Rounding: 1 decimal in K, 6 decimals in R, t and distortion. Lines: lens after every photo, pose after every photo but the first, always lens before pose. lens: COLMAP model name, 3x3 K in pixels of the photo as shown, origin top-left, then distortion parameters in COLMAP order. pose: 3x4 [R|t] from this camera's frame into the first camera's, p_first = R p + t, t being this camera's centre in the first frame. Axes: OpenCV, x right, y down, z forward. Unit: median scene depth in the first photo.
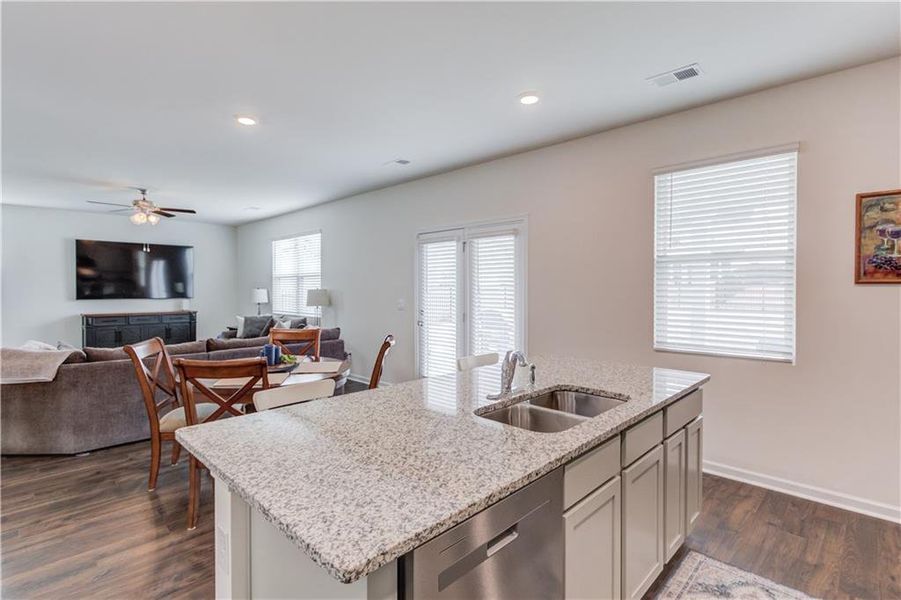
lens RADIAL K [[439.6, 0, 448.0], [0, 439.6, 297.8], [0, 0, 1]] dist [-0.023012, 0.000015]
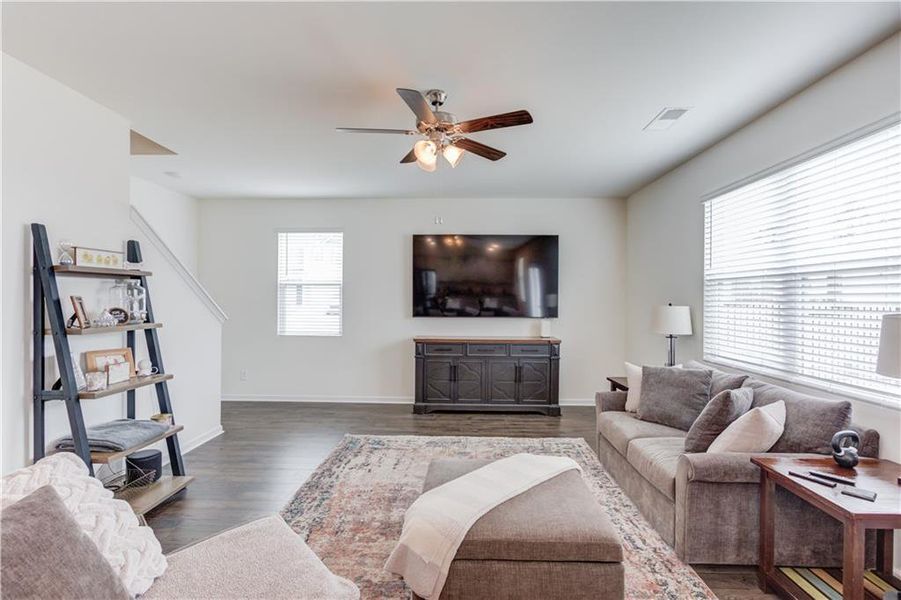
lens RADIAL K [[439.6, 0, 448.0], [0, 439.6, 297.8], [0, 0, 1]] dist [-0.023012, 0.000015]
pose [[0.674080, 0.000301, -0.738659, -0.269240], [-0.020504, 0.999622, -0.018304, -0.016315], [0.738374, 0.027484, 0.673831, 0.548221]]
